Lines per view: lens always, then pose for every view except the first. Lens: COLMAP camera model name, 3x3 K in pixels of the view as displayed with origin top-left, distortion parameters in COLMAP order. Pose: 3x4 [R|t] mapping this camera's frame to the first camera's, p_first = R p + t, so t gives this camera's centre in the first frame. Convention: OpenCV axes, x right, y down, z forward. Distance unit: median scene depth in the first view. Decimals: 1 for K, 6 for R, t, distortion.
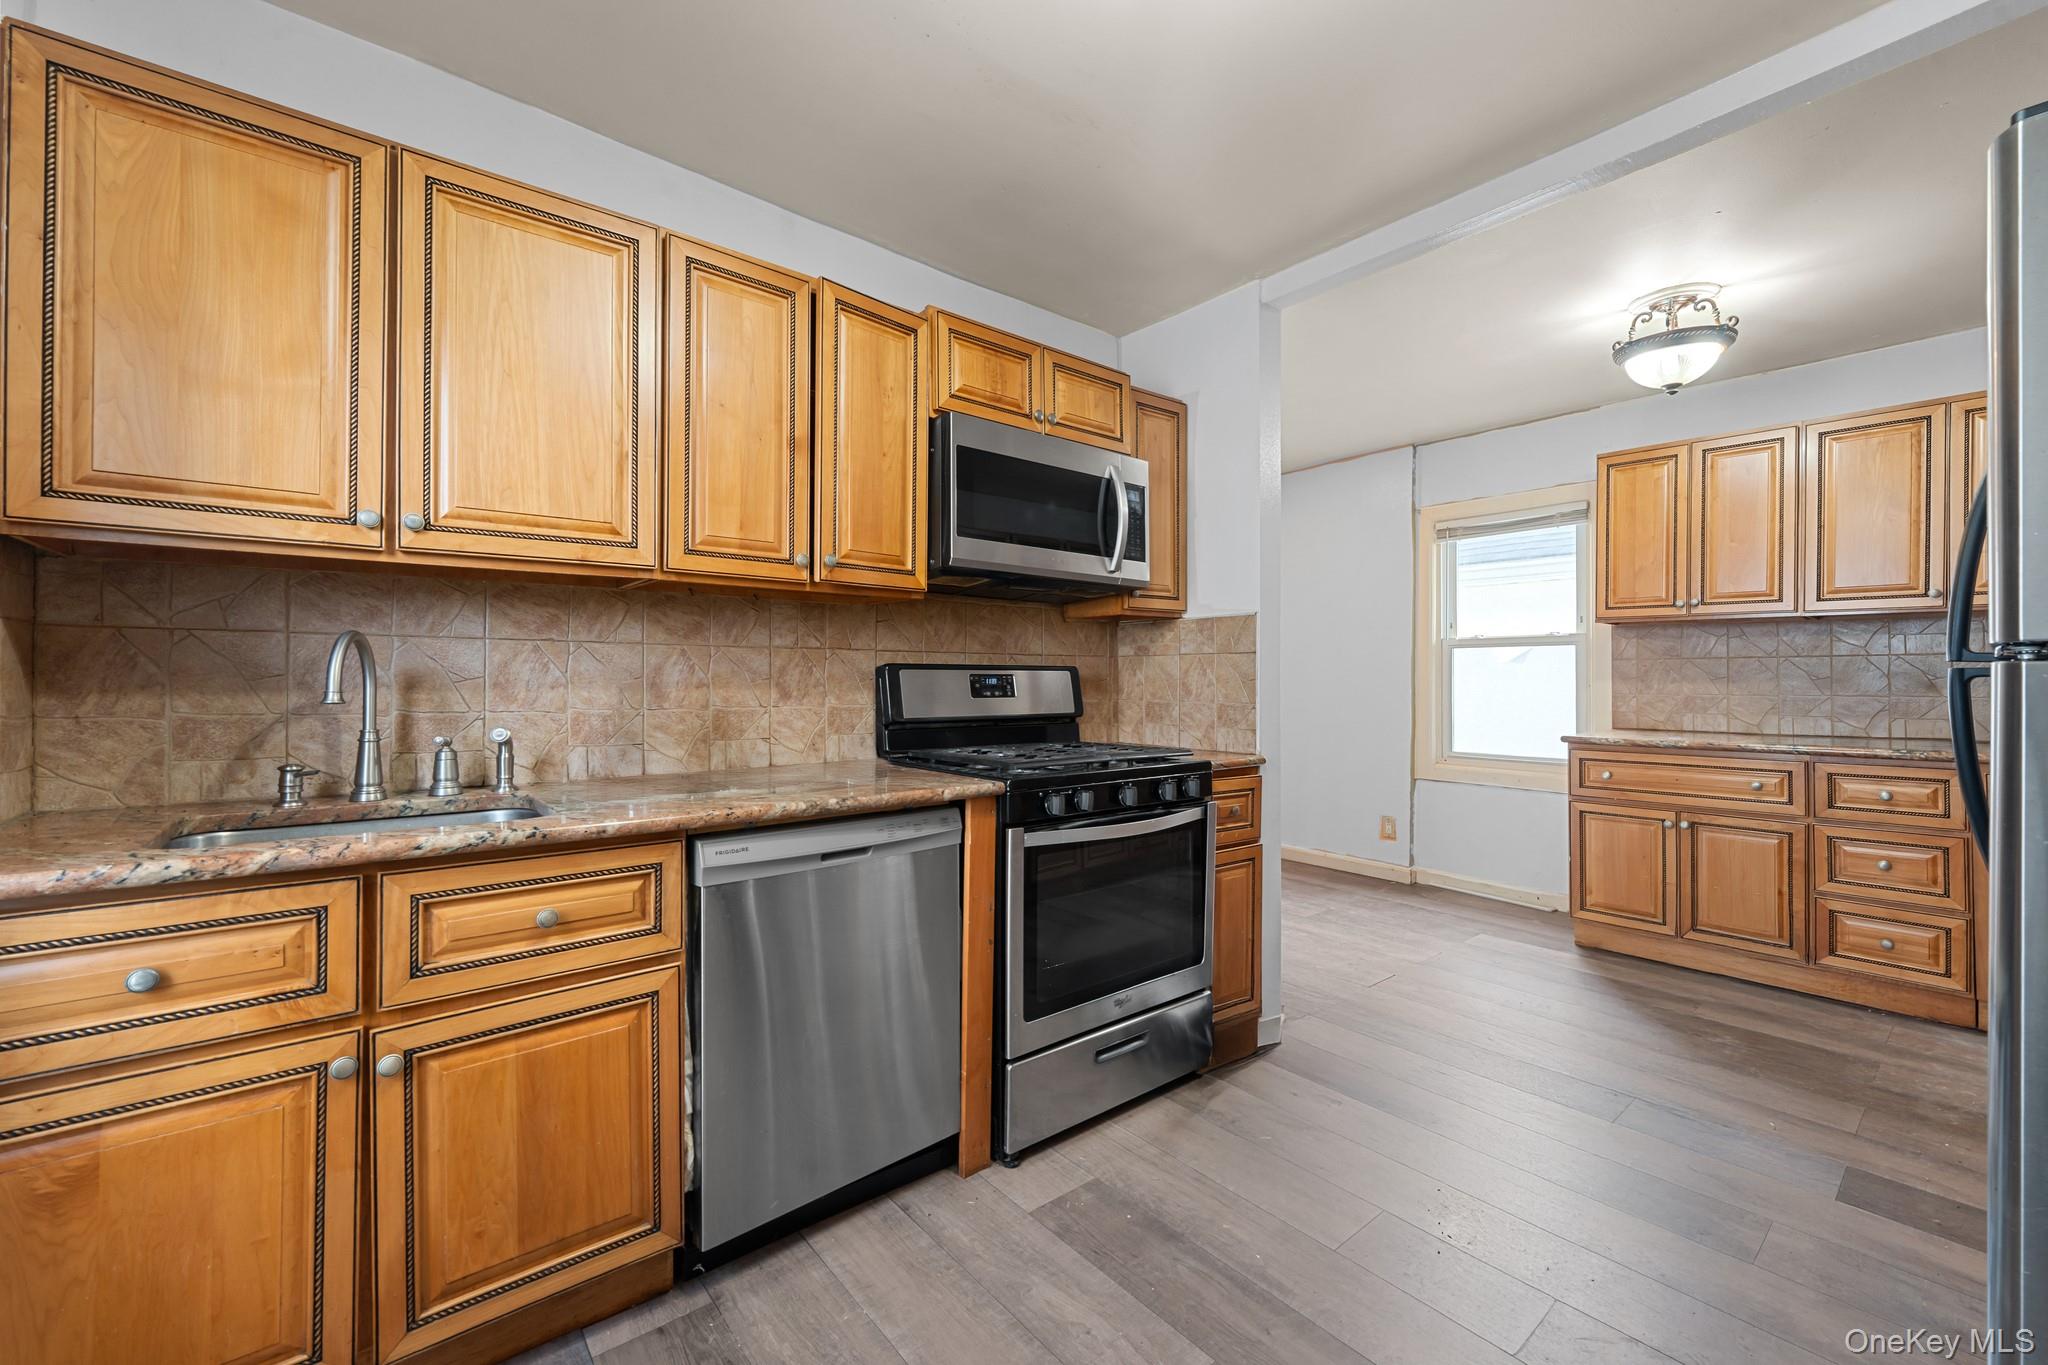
lens RADIAL K [[821.0, 0, 1020.1], [0, 821.0, 666.6], [0, 0, 1]] dist [-0.000335, -0.000189]
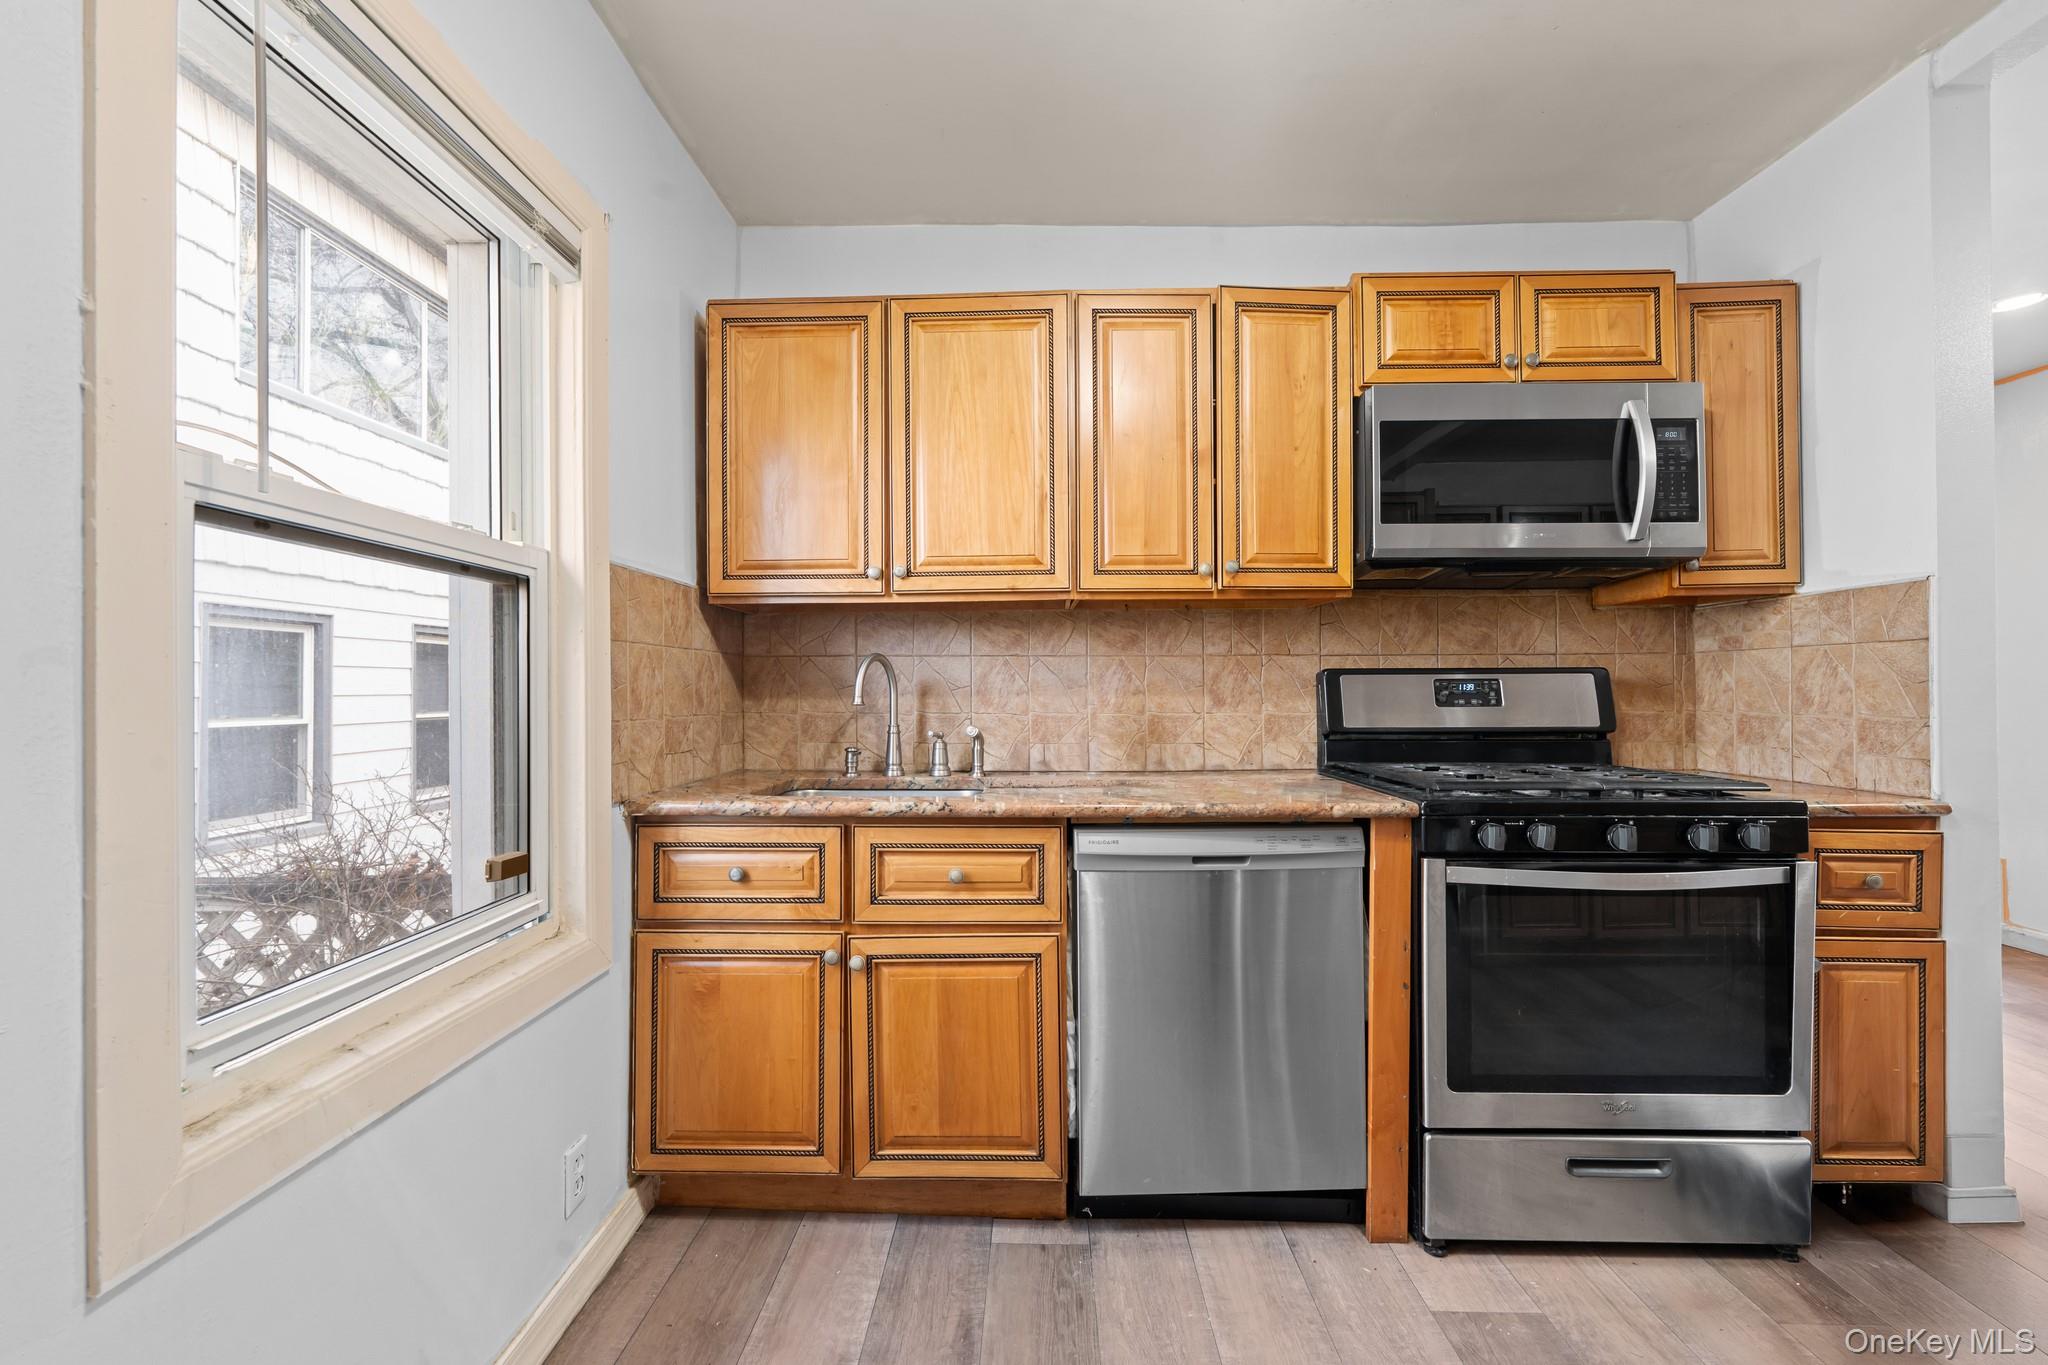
lens RADIAL K [[821.6, 0, 1020.5], [0, 821.6, 678.5], [0, 0, 1]] dist [0.000470, -0.000445]
pose [[0.760060, -0.014620, -0.649688, 0.211228], [0.015862, 0.999866, -0.003943, 0.006411], [0.649659, -0.007308, 0.760190, 0.070404]]
